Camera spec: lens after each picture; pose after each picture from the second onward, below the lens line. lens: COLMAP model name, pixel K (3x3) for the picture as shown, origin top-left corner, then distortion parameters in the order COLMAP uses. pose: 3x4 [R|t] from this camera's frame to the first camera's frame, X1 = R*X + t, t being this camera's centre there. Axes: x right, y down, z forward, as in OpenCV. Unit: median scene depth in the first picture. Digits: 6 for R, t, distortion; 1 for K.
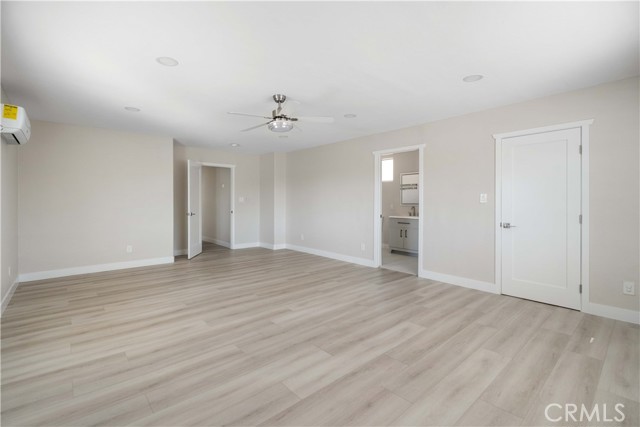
lens RADIAL K [[291.2, 0, 319.7], [0, 291.2, 209.5], [0, 0, 1]] dist [-0.000081, -0.000267]
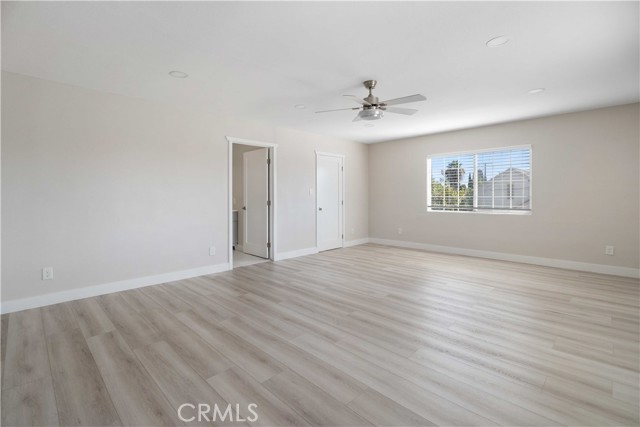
lens RADIAL K [[296.3, 0, 312.7], [0, 296.3, 193.9], [0, 0, 1]] dist [0.004368, 0.000092]
pose [[-0.052610, 0.004267, 0.998606, -1.019245], [0.031739, 0.999493, -0.002599, -0.023890], [-0.998111, 0.031558, -0.052719, 1.156152]]
